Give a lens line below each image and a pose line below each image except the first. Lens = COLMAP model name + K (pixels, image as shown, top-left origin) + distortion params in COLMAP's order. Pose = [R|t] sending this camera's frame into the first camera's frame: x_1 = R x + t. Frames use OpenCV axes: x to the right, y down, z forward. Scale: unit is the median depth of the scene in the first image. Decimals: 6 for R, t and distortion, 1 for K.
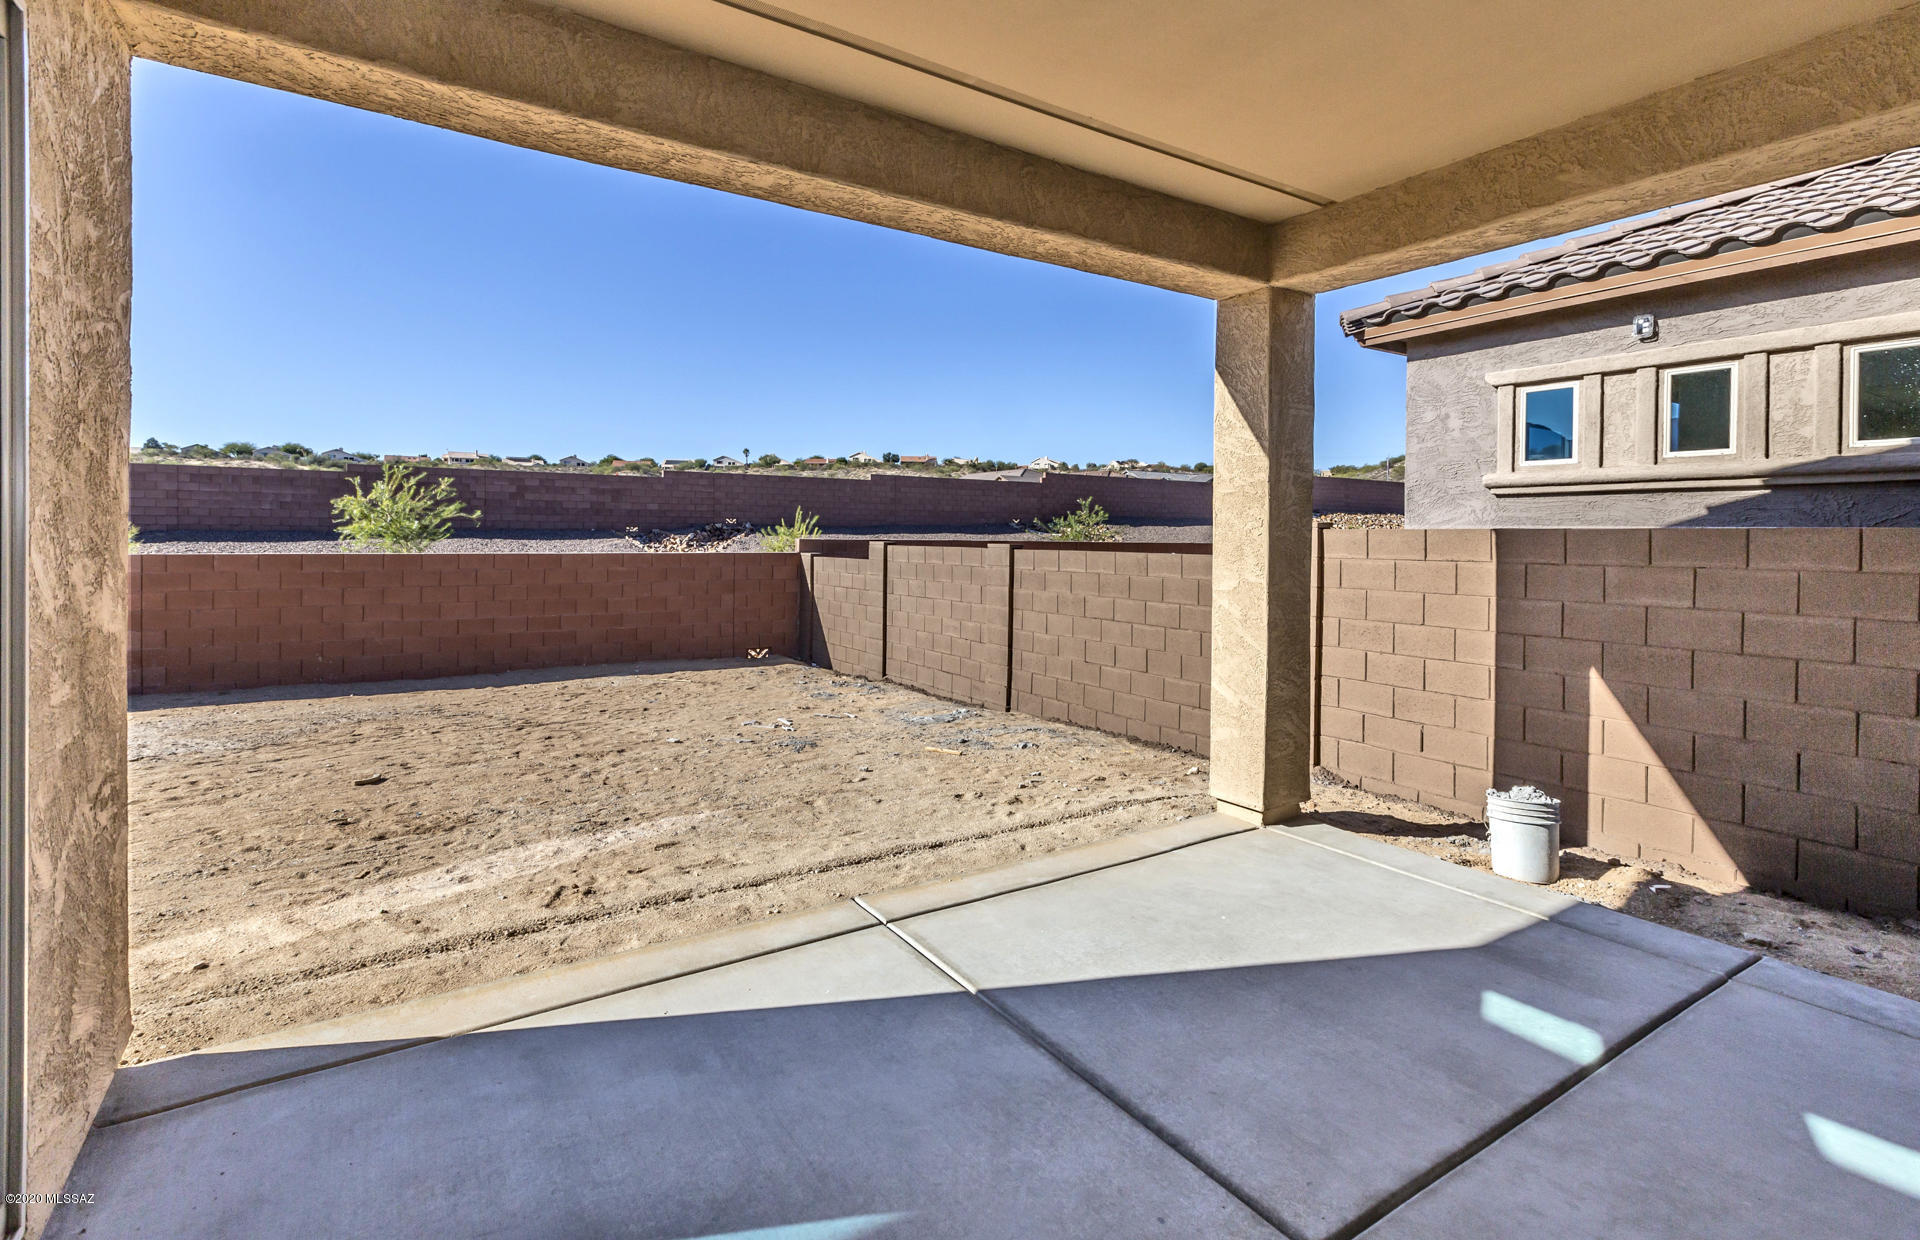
lens RADIAL K [[889.5, 0, 934.1], [0, 889.5, 547.3], [0, 0, 1]] dist [0.006712, -0.001702]
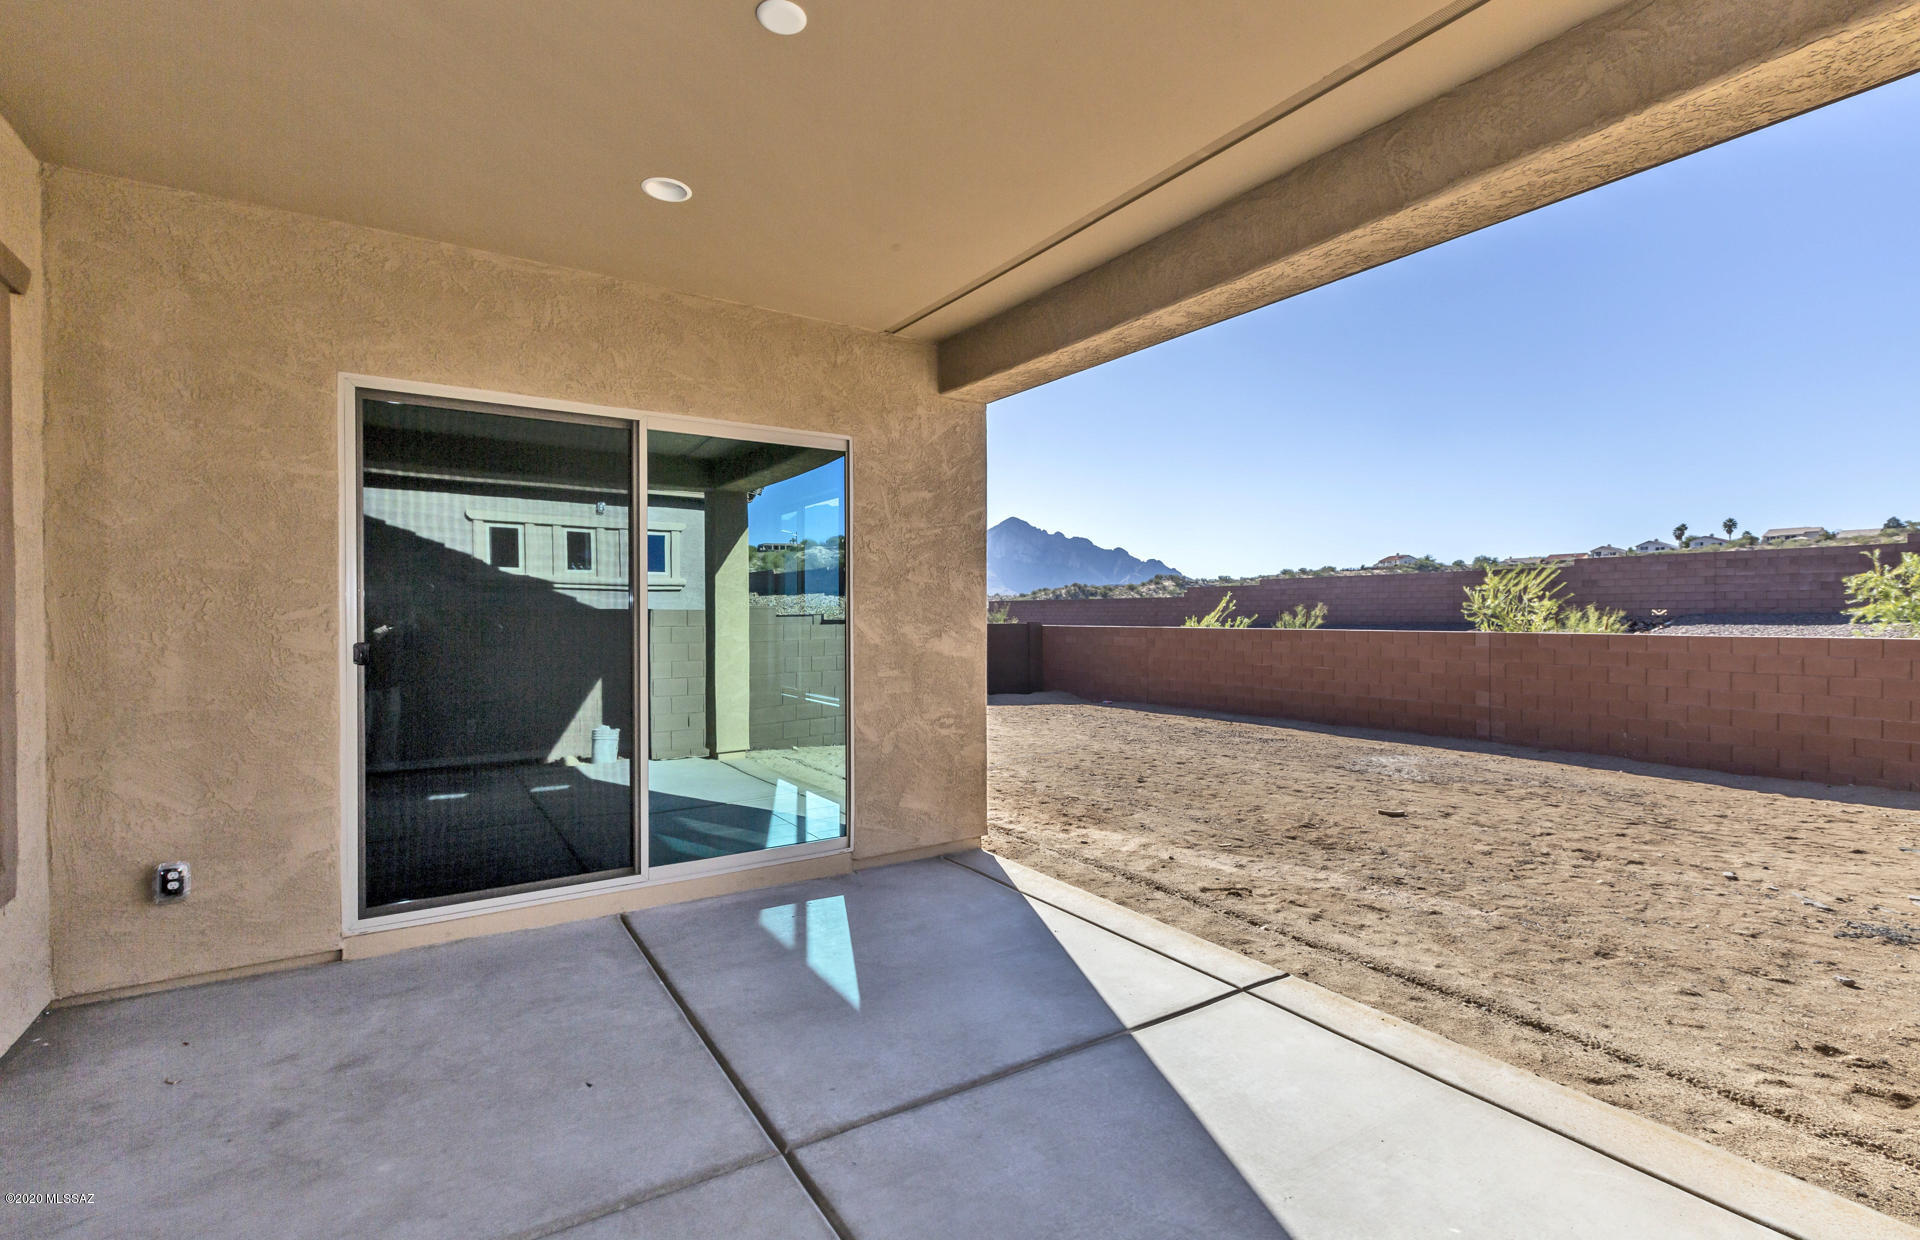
lens RADIAL K [[848.9, 0, 986.9], [0, 848.9, 633.7], [0, 0, 1]] dist [0.002521, -0.001618]
pose [[0.037520, 0.012946, -0.999212, 0.270457], [-0.009897, 0.999872, 0.012583, 0.000955], [0.999247, 0.009417, 0.037644, 0.199457]]
